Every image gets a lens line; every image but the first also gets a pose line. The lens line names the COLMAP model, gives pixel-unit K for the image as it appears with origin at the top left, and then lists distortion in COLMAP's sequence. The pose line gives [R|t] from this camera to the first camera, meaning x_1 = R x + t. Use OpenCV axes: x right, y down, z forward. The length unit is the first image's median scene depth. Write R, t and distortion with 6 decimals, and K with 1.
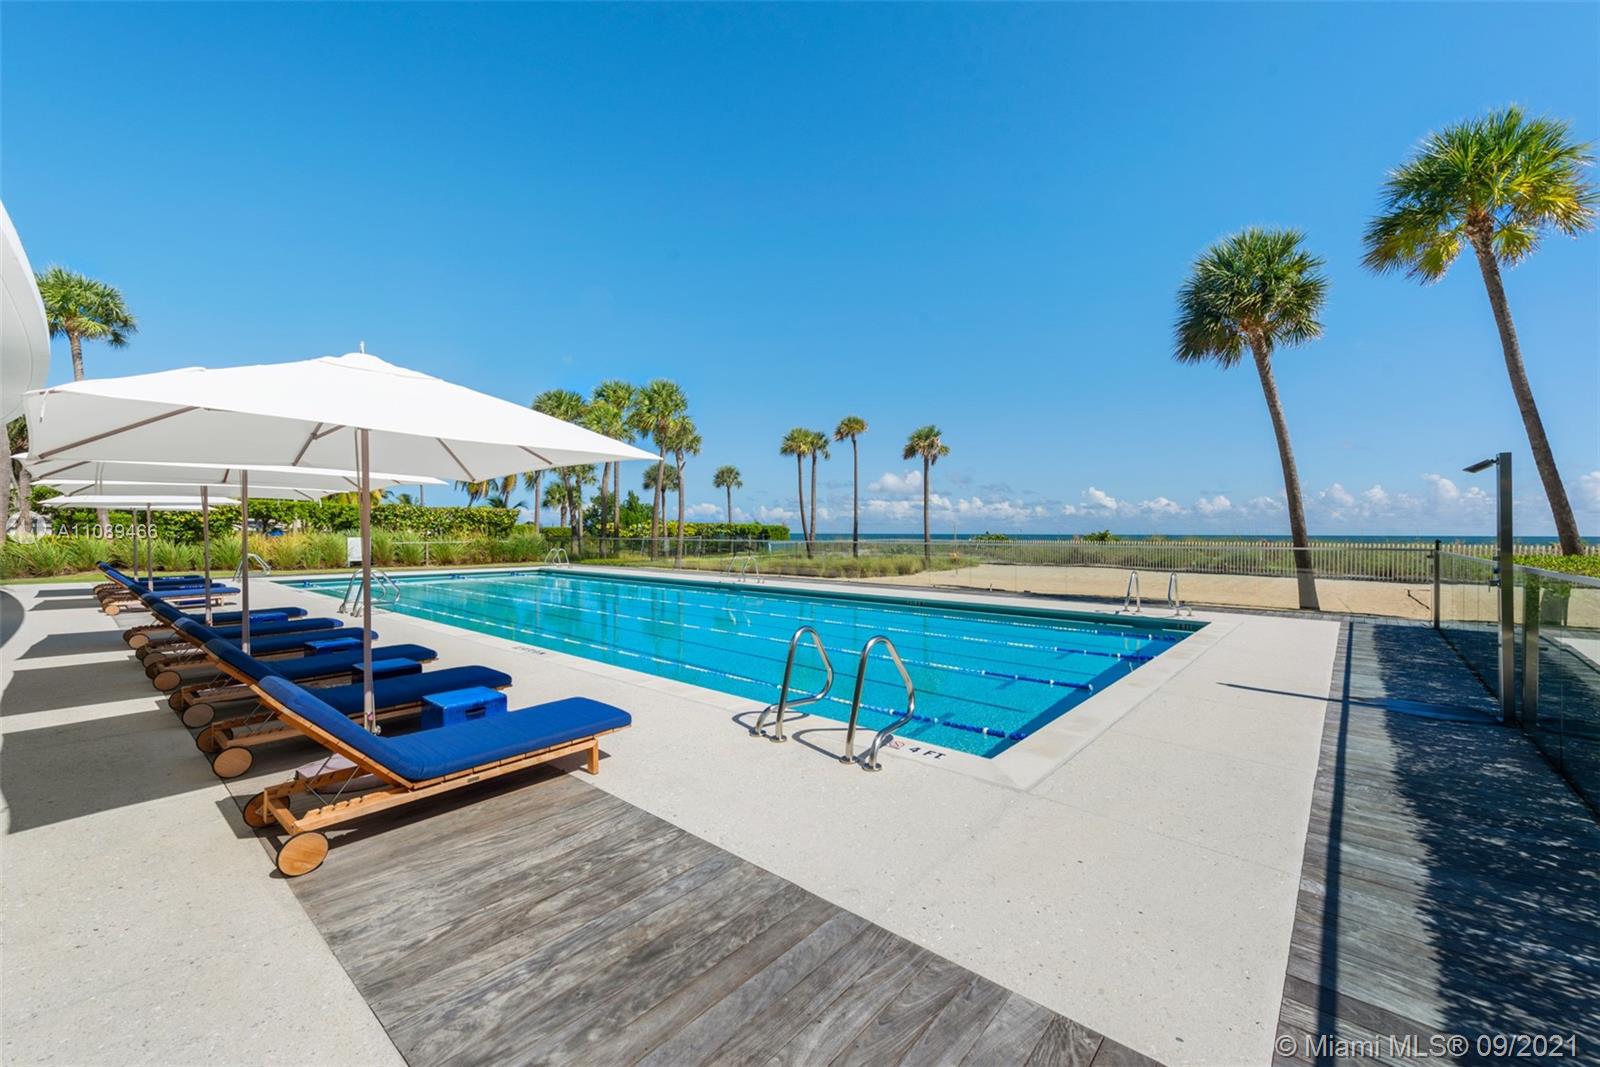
lens RADIAL K [[632.7, 0, 800.0], [0, 632.7, 533.5], [0, 0, 1]] dist [0.000979, -0.003114]
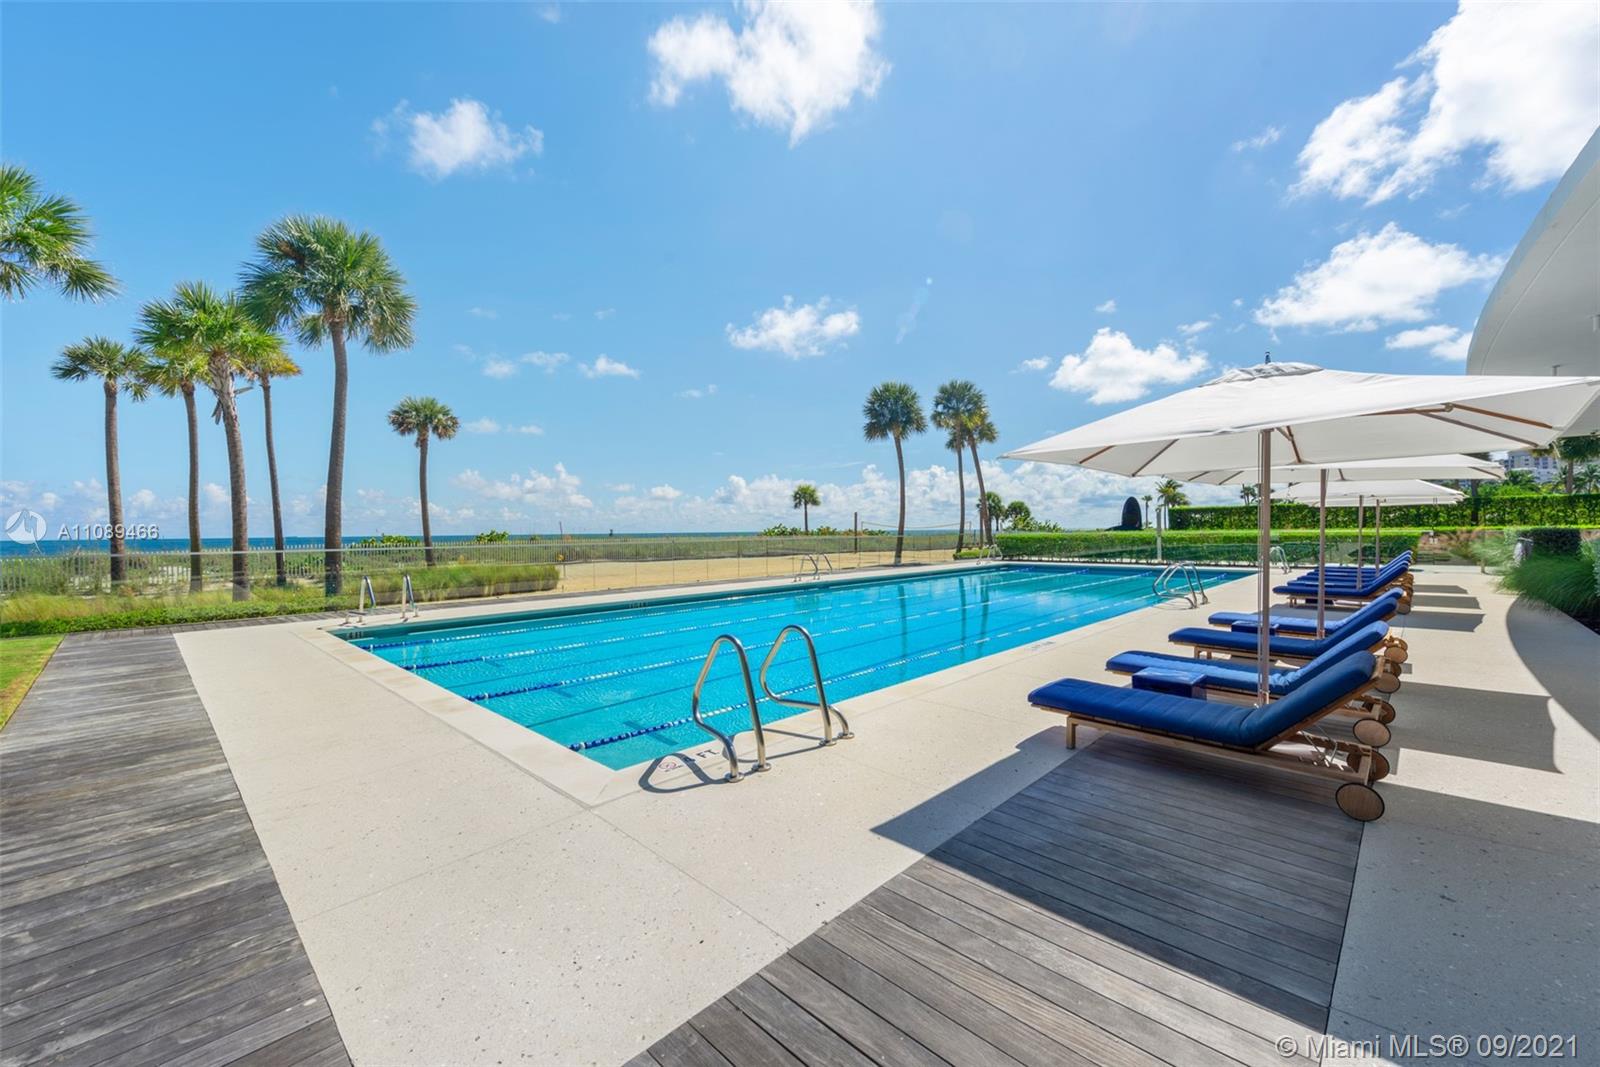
lens RADIAL K [[632.7, 0, 800.0], [0, 632.7, 533.5], [0, 0, 1]] dist [0.000979, -0.003114]
pose [[0.044390, -0.006217, 0.998995, -0.573287], [0.009916, 0.999934, 0.005782, -0.002555], [-0.998965, 0.009649, 0.044448, 0.569632]]
